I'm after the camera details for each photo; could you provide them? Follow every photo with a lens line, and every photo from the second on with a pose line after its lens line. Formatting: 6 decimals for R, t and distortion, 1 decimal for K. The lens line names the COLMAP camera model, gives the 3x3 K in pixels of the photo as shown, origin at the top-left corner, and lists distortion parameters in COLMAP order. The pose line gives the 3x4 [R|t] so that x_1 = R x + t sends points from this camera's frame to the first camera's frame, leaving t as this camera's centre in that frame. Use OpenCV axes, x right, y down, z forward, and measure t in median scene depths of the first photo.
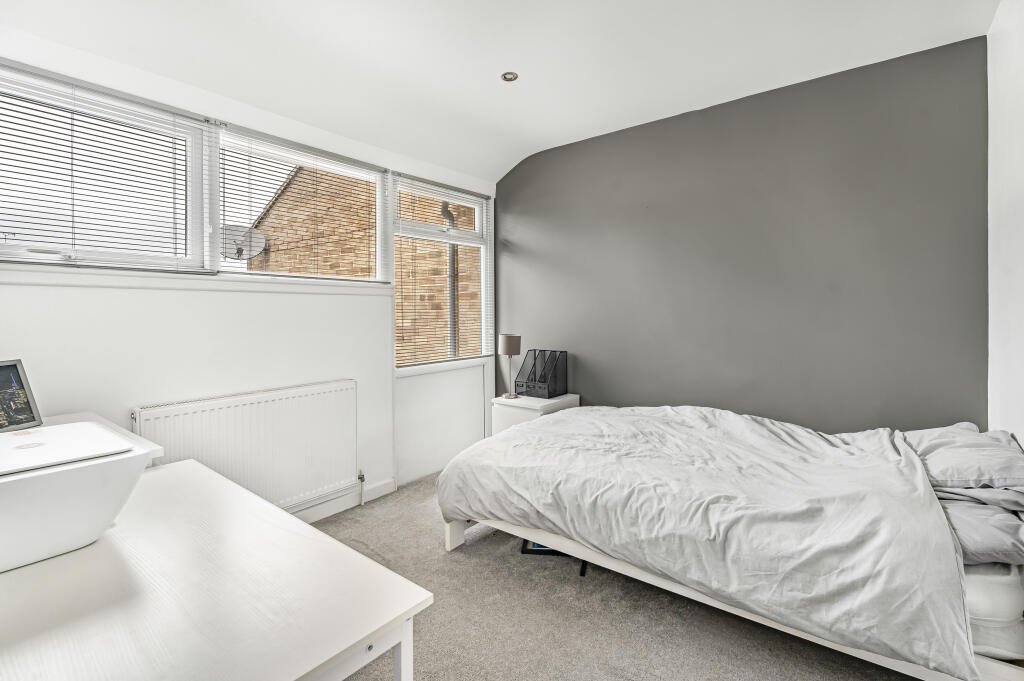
lens RADIAL K [[470.3, 0, 510.8], [0, 470.3, 310.4], [0, 0, 1]] dist [0.004503, -0.005470]
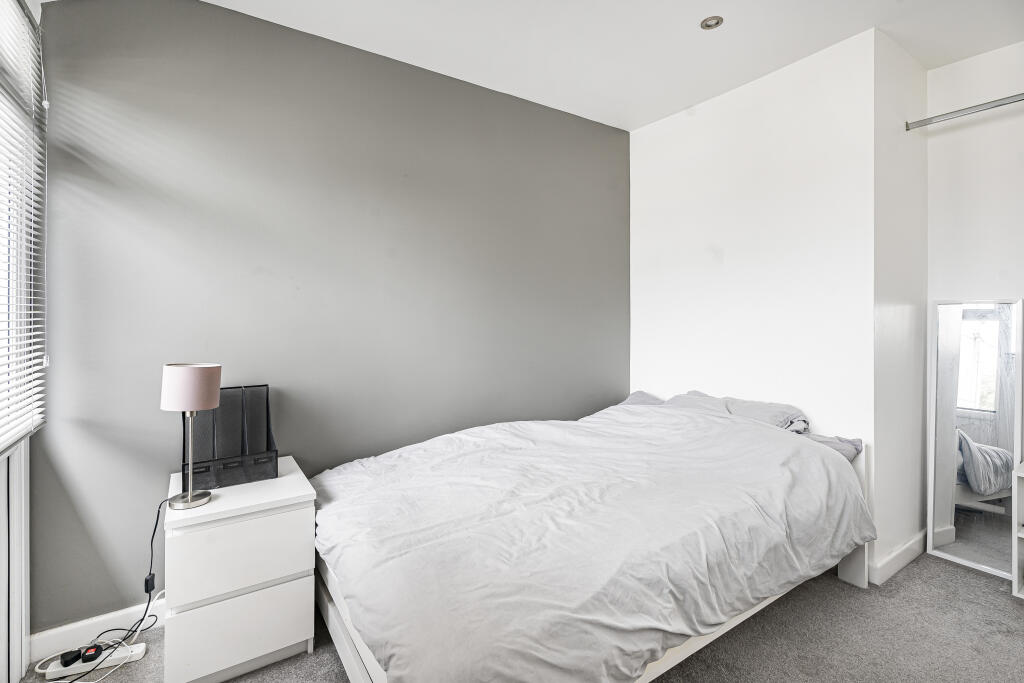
lens RADIAL K [[470.3, 0, 510.8], [0, 470.3, 311.4], [0, 0, 1]] dist [0.004503, -0.005470]
pose [[0.319391, 0.008574, 0.947584, -0.349921], [-0.003415, 0.999963, -0.007897, 0.001055], [-0.947617, -0.000714, 0.319408, 0.581993]]
